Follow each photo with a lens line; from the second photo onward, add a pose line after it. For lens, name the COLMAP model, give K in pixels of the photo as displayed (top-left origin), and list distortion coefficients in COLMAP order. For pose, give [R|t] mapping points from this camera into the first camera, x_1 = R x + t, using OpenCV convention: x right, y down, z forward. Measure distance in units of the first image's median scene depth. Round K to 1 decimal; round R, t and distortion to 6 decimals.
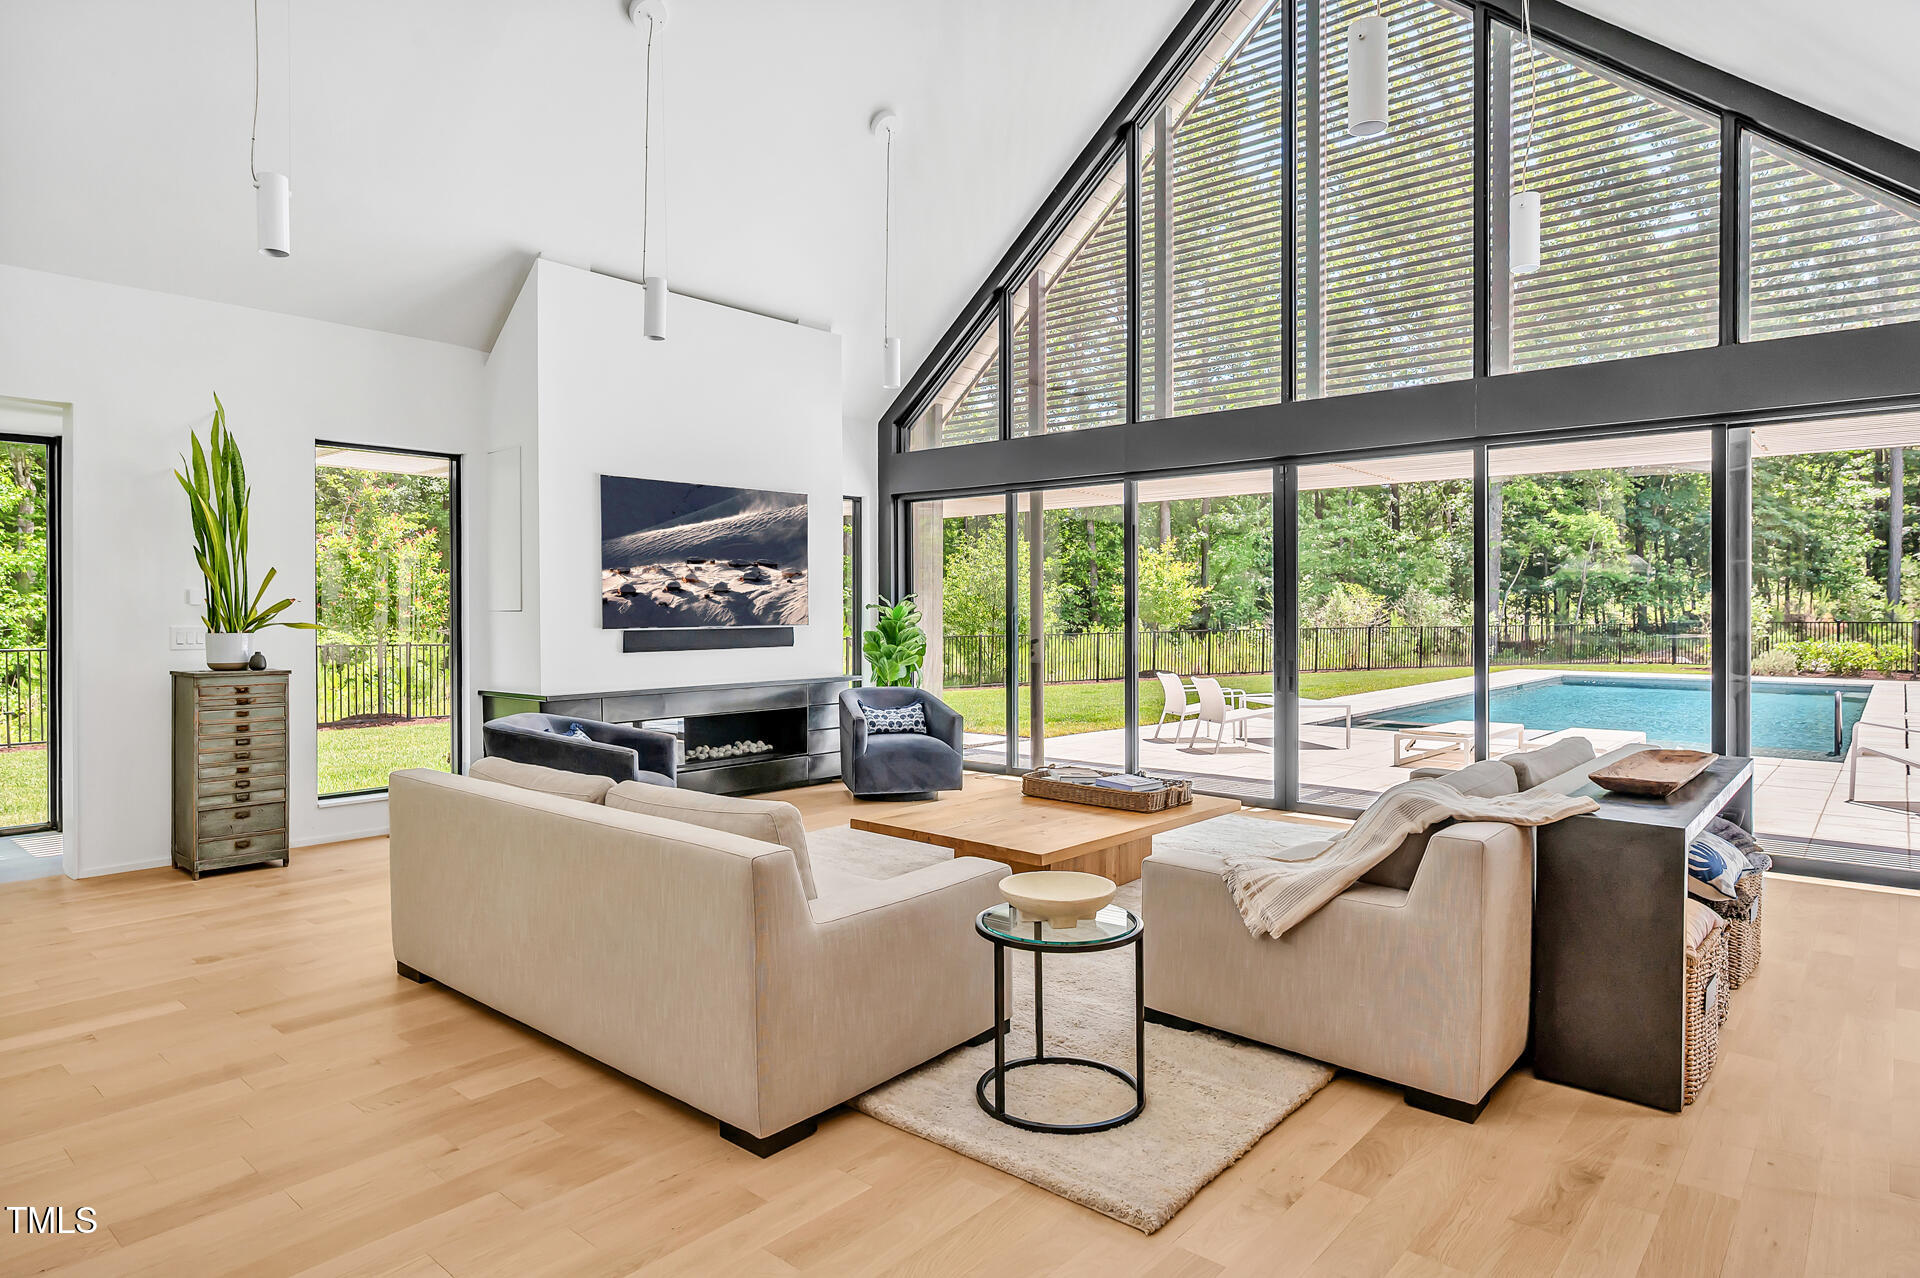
lens RADIAL K [[1165.2, 0, 927.2], [0, 1165.2, 616.7], [0, 0, 1]] dist [-0.010447, 0.006021]
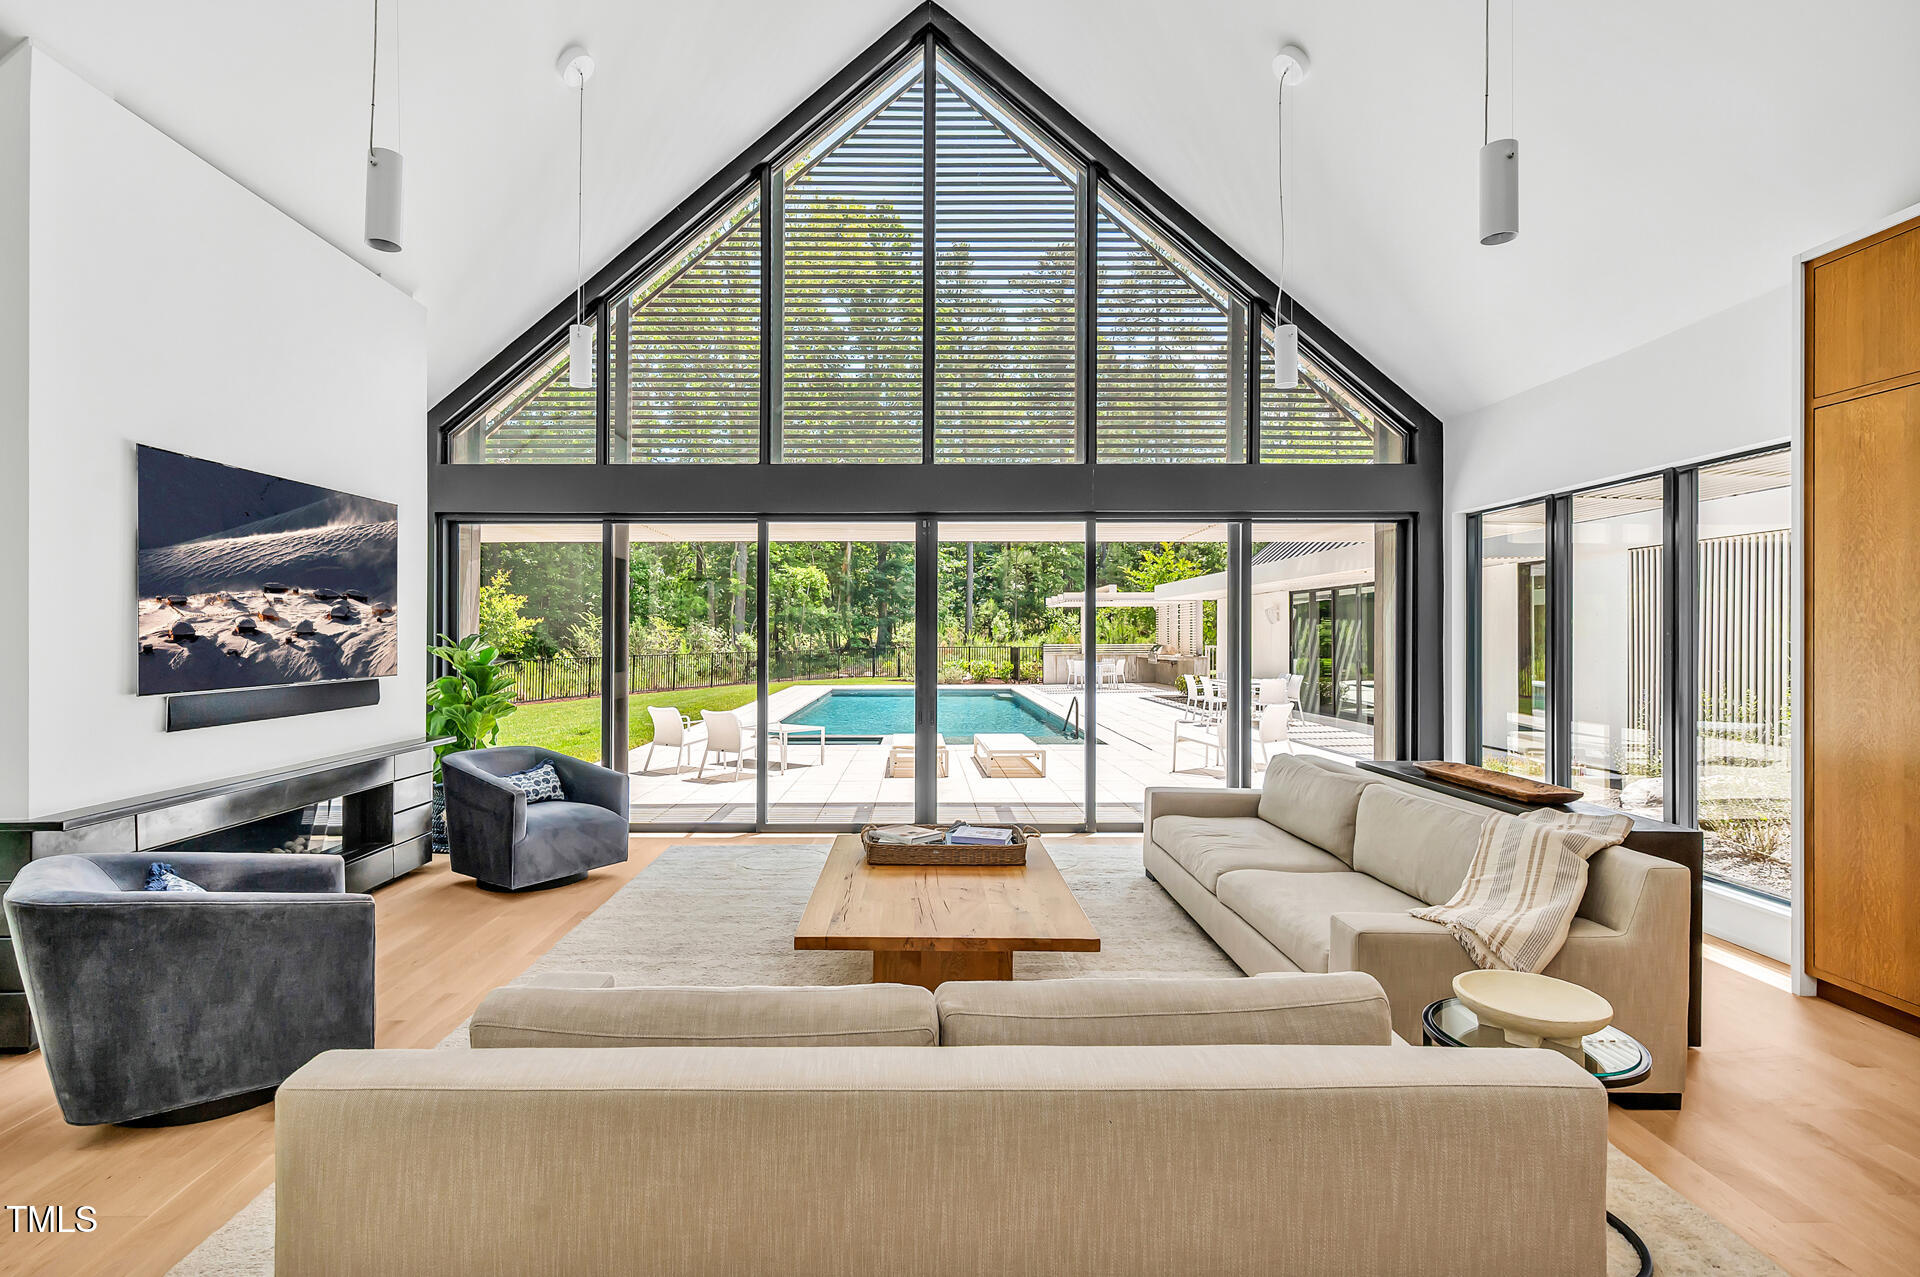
lens RADIAL K [[960.2, 0, 961.6], [0, 960.2, 633.8], [0, 0, 1]] dist [-0.007507, 0.003425]
pose [[0.724910, 0.001605, 0.688842, -0.331294], [0.004020, 0.999970, -0.006560, -0.018012], [-0.688832, 0.007525, 0.724882, 0.352746]]
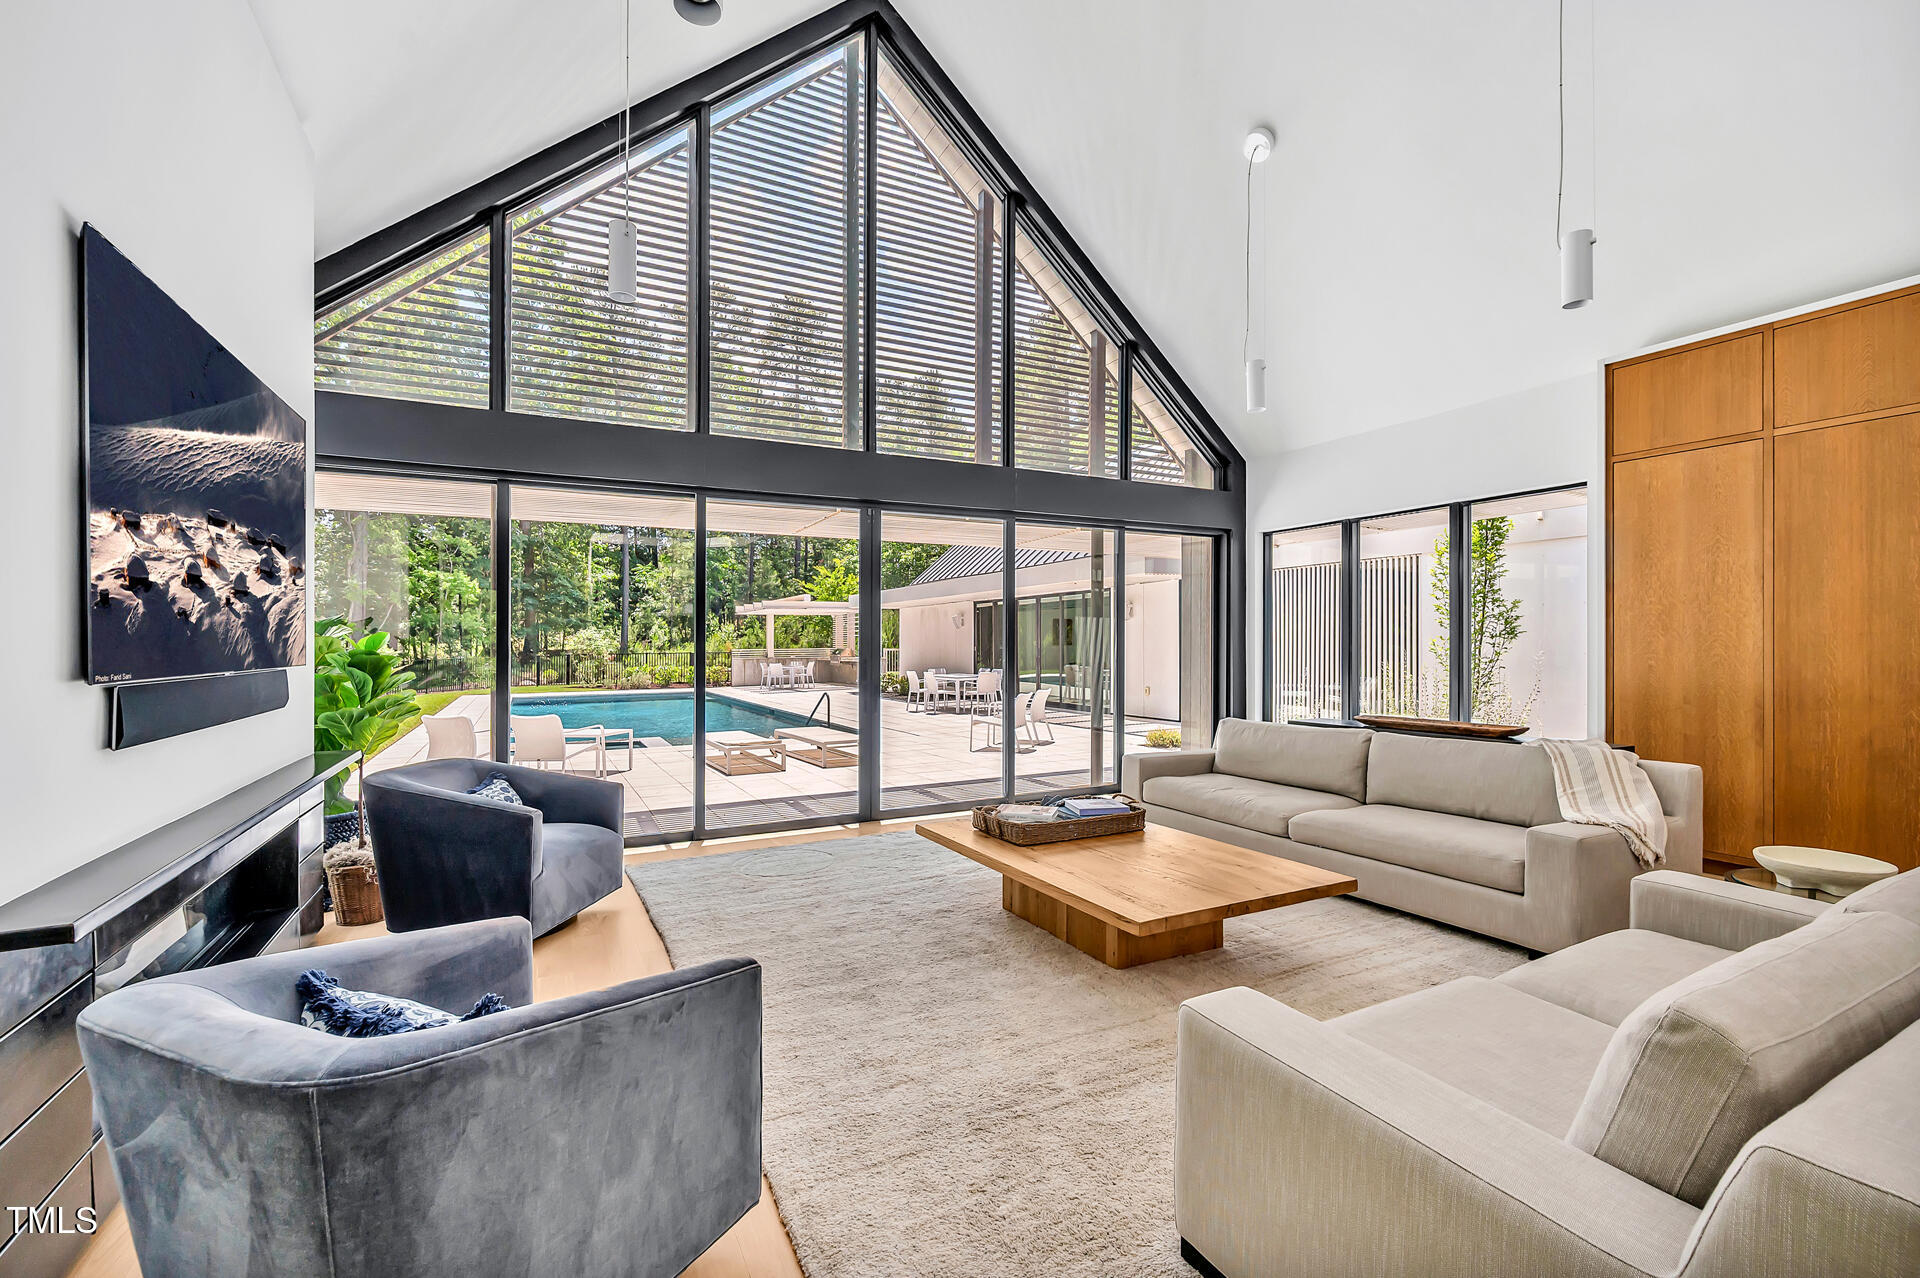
lens RADIAL K [[827.3, 0, 969.5], [0, 827.3, 637.9], [0, 0, 1]] dist [-0.007582, -0.000454]
pose [[0.335651, 0.006997, 0.941960, -0.444319], [0.010694, 0.999880, -0.011238, 0.003710], [-0.941926, 0.013845, 0.335536, 0.711170]]
